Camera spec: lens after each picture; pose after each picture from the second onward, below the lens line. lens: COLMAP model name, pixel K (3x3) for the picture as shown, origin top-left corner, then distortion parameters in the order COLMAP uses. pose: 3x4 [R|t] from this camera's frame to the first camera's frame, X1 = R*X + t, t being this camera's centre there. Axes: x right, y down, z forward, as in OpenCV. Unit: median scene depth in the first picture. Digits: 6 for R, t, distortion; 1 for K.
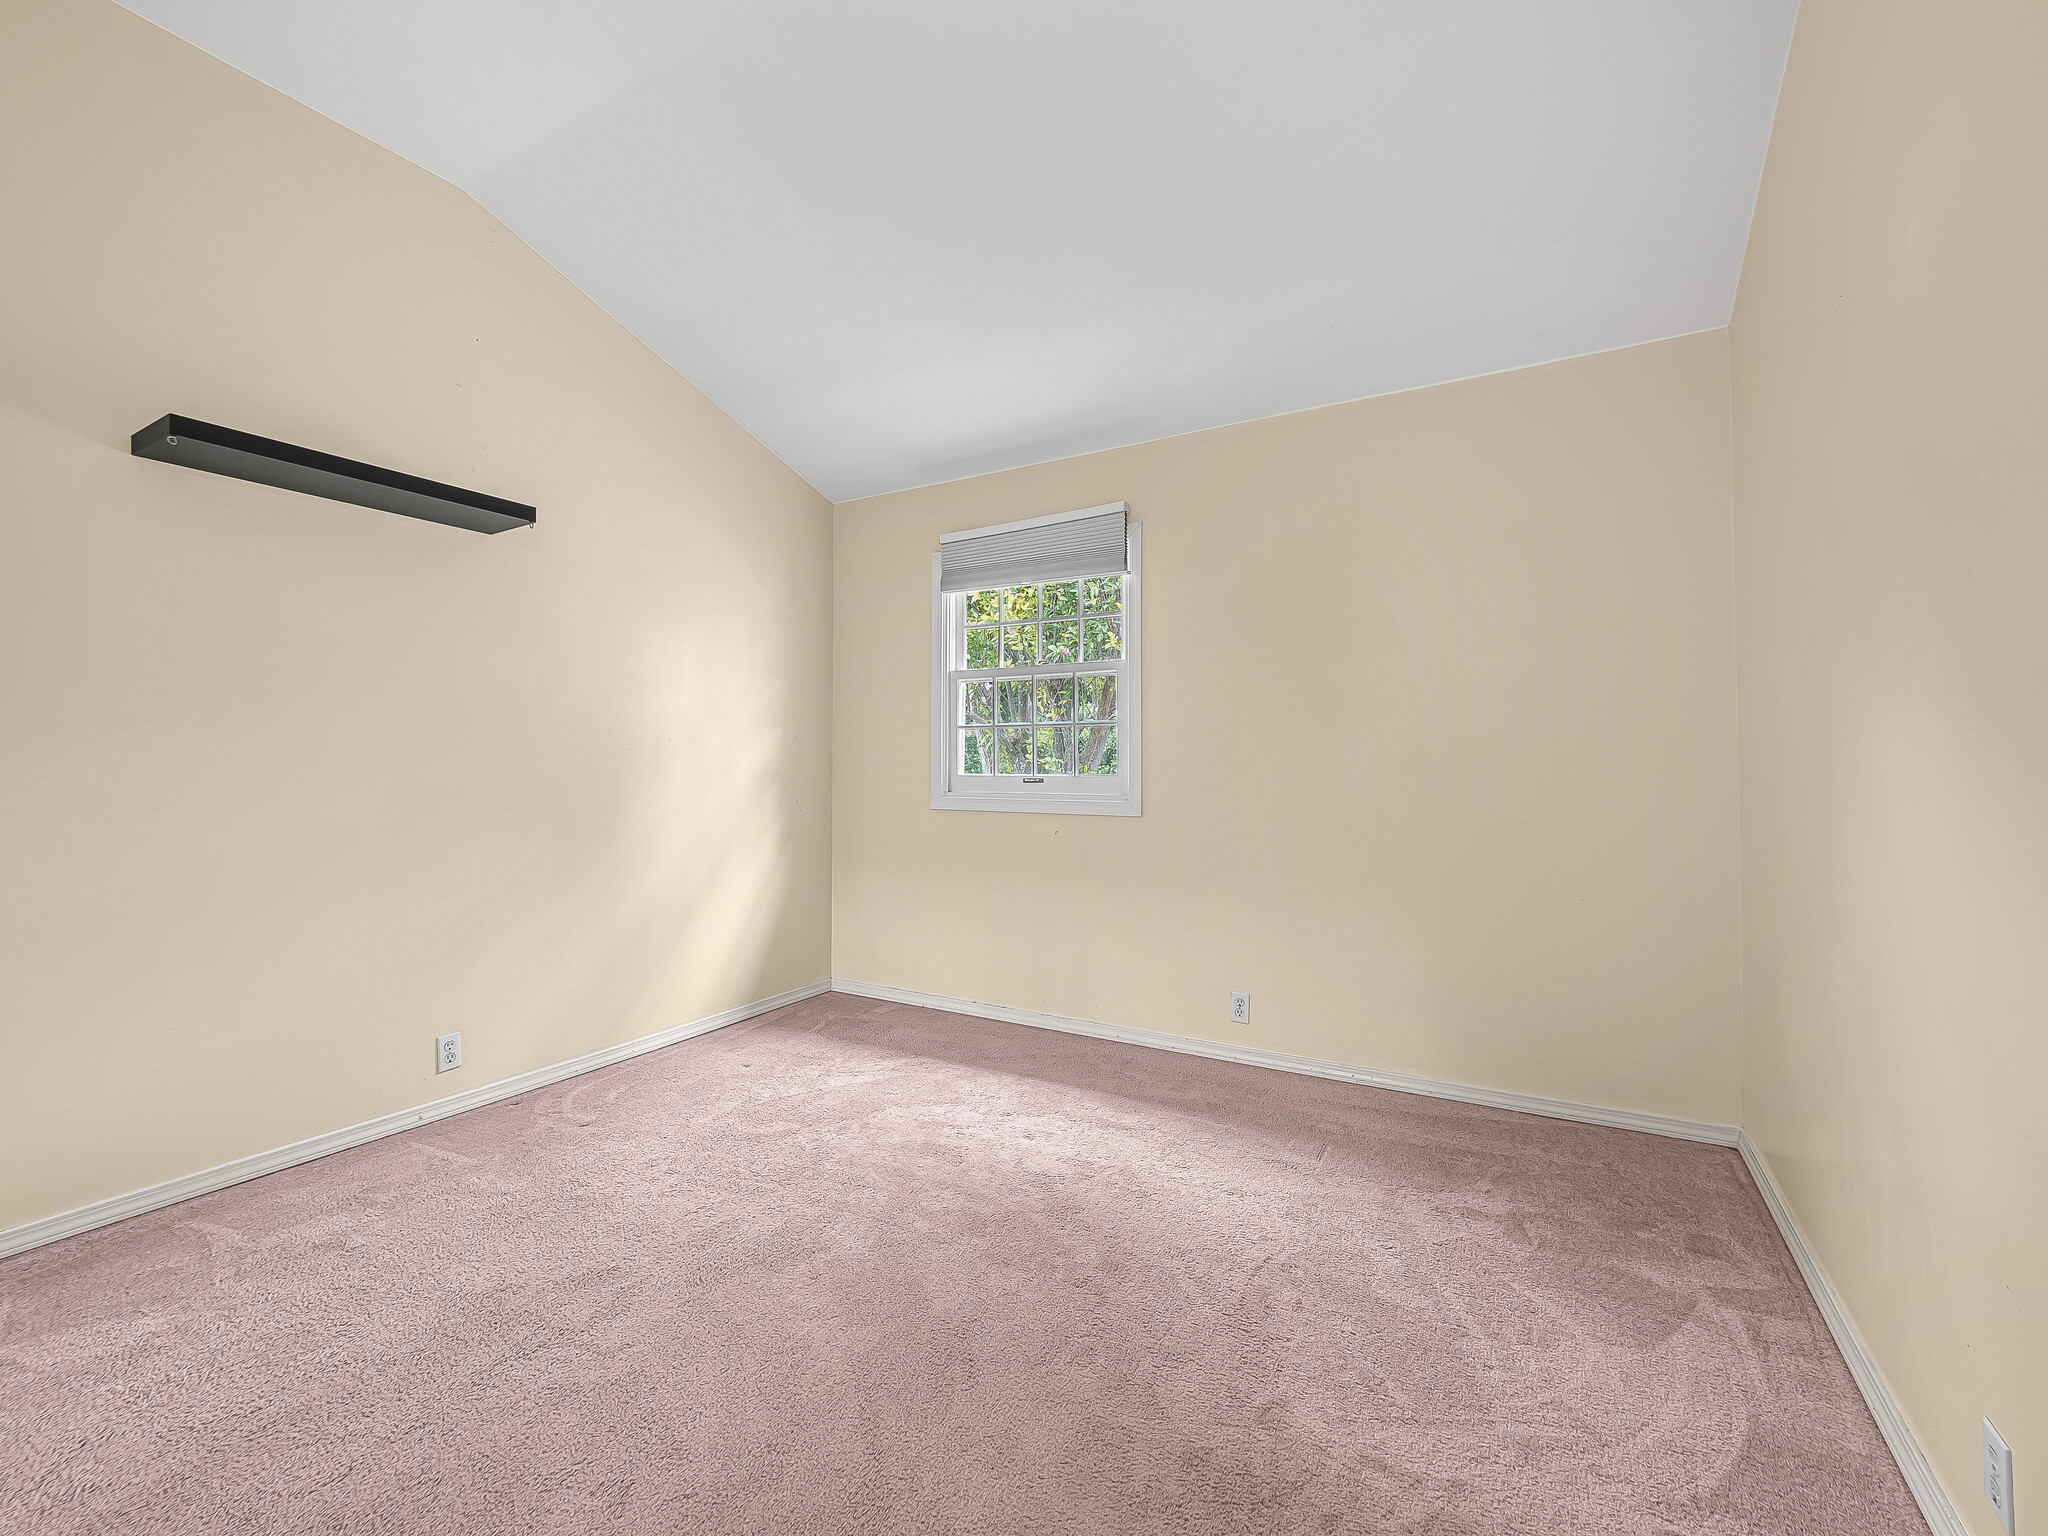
lens RADIAL K [[868.3, 0, 1025.1], [0, 868.3, 760.7], [0, 0, 1]] dist [-0.007934, -0.000703]
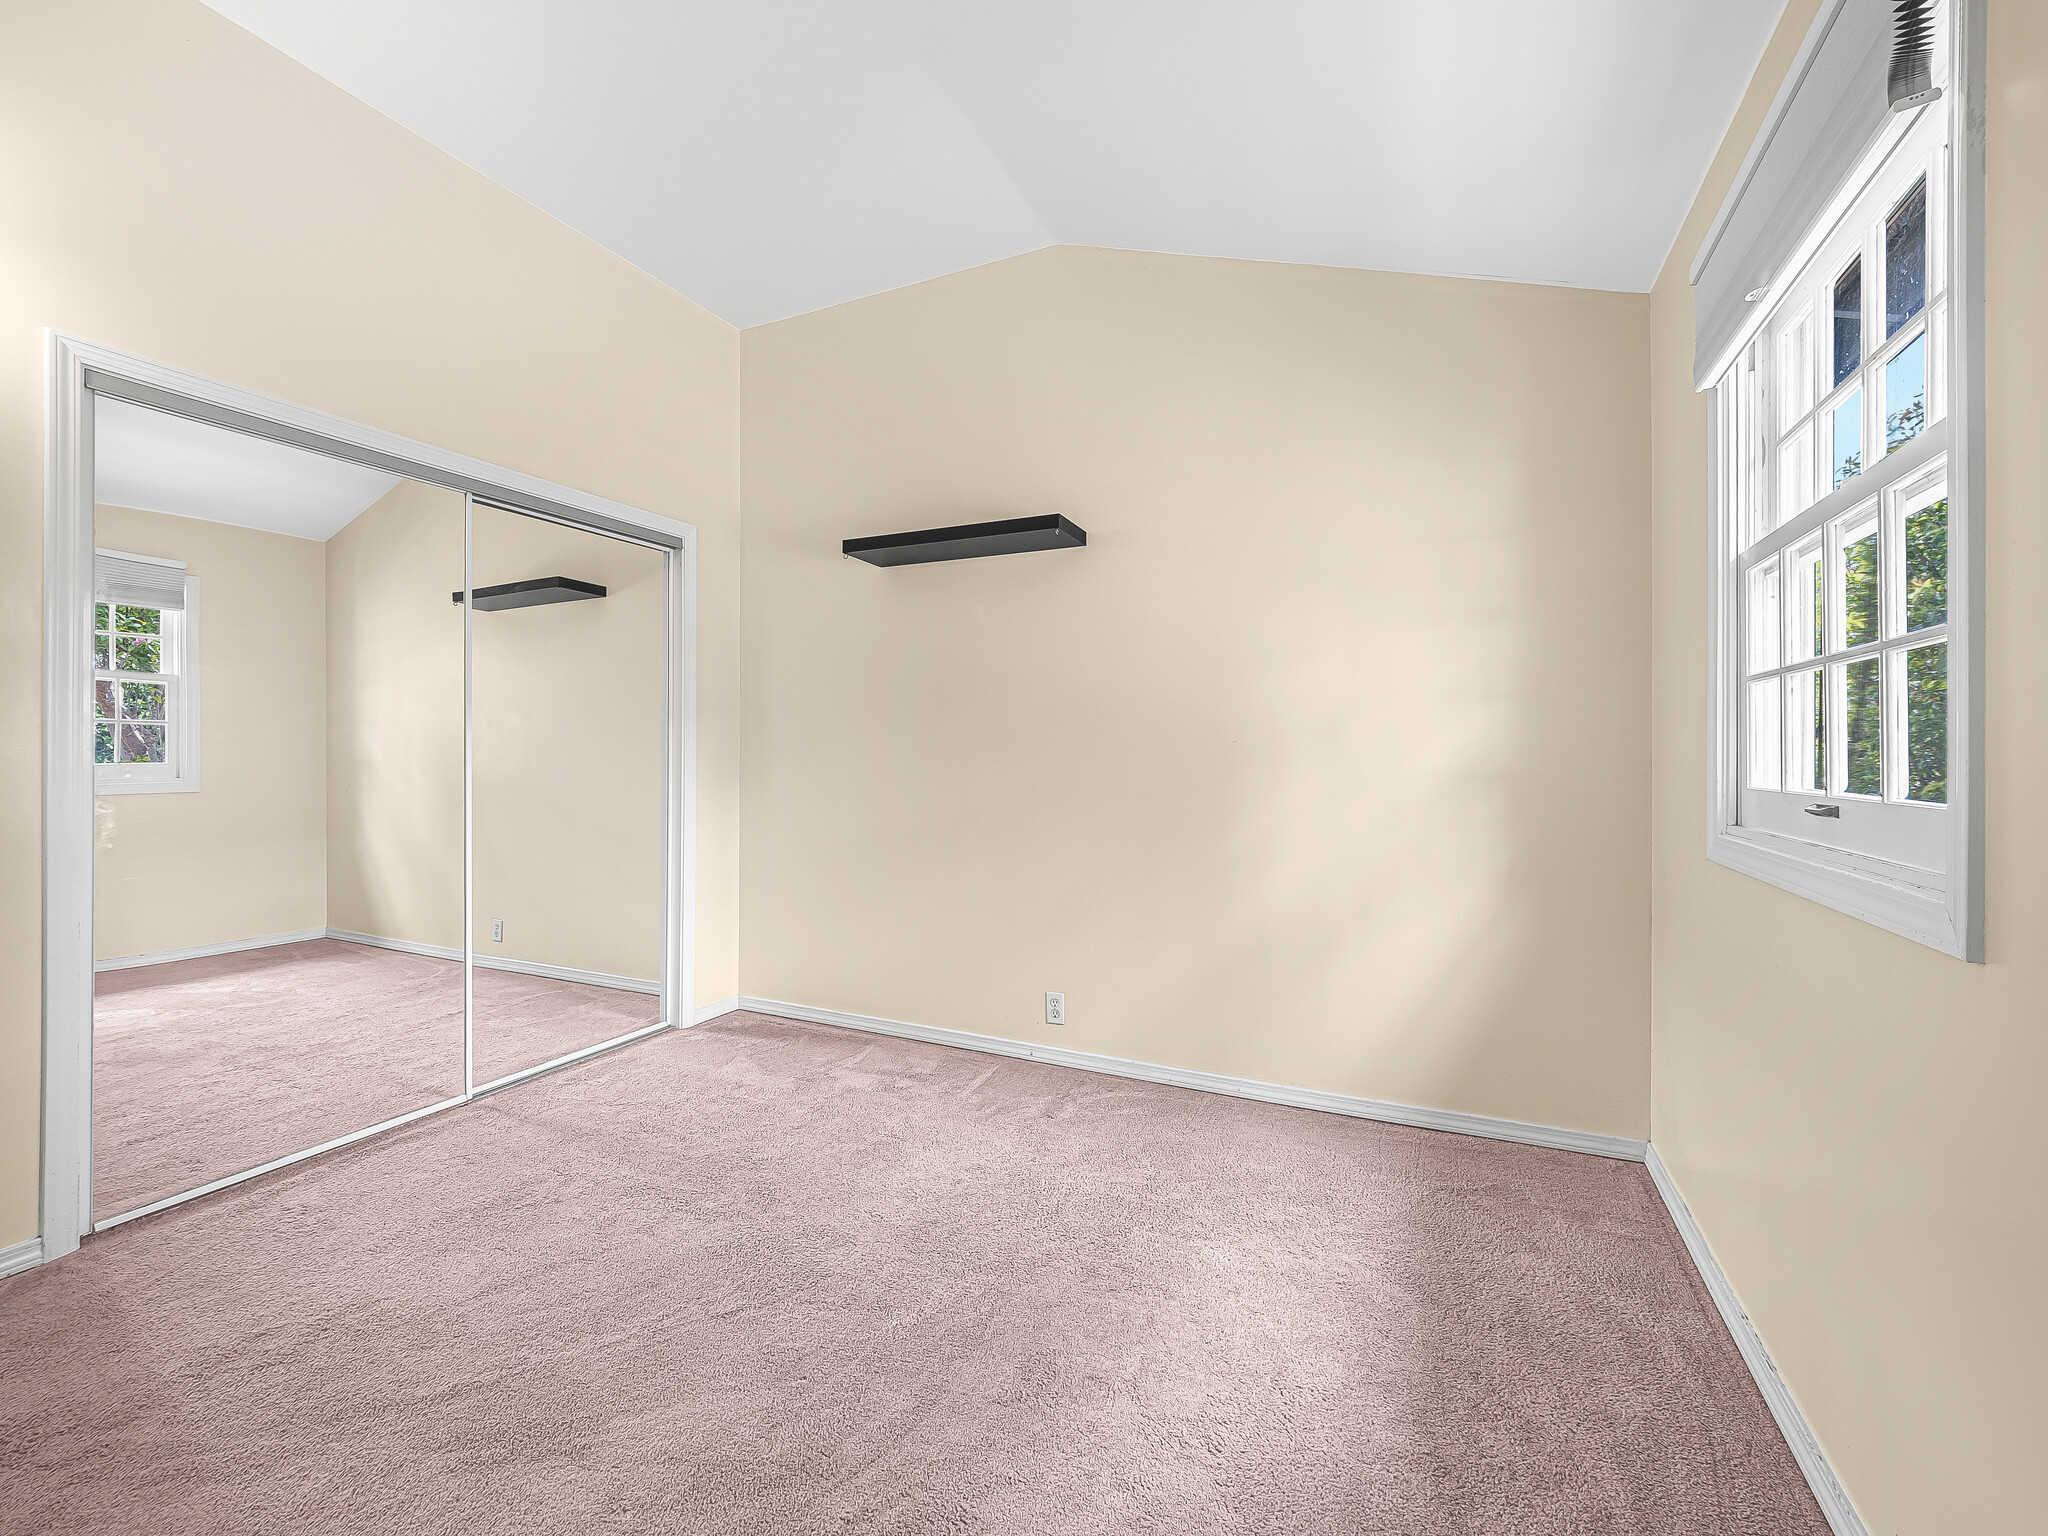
lens RADIAL K [[868.3, 0, 976.1], [0, 868.3, 745.2], [0, 0, 1]] dist [-0.007934, -0.000703]
pose [[0.065930, -0.008061, -0.997792, 0.472809], [-0.002030, 0.999964, -0.008213, -0.001823], [0.997822, 0.002567, 0.065911, 0.813406]]
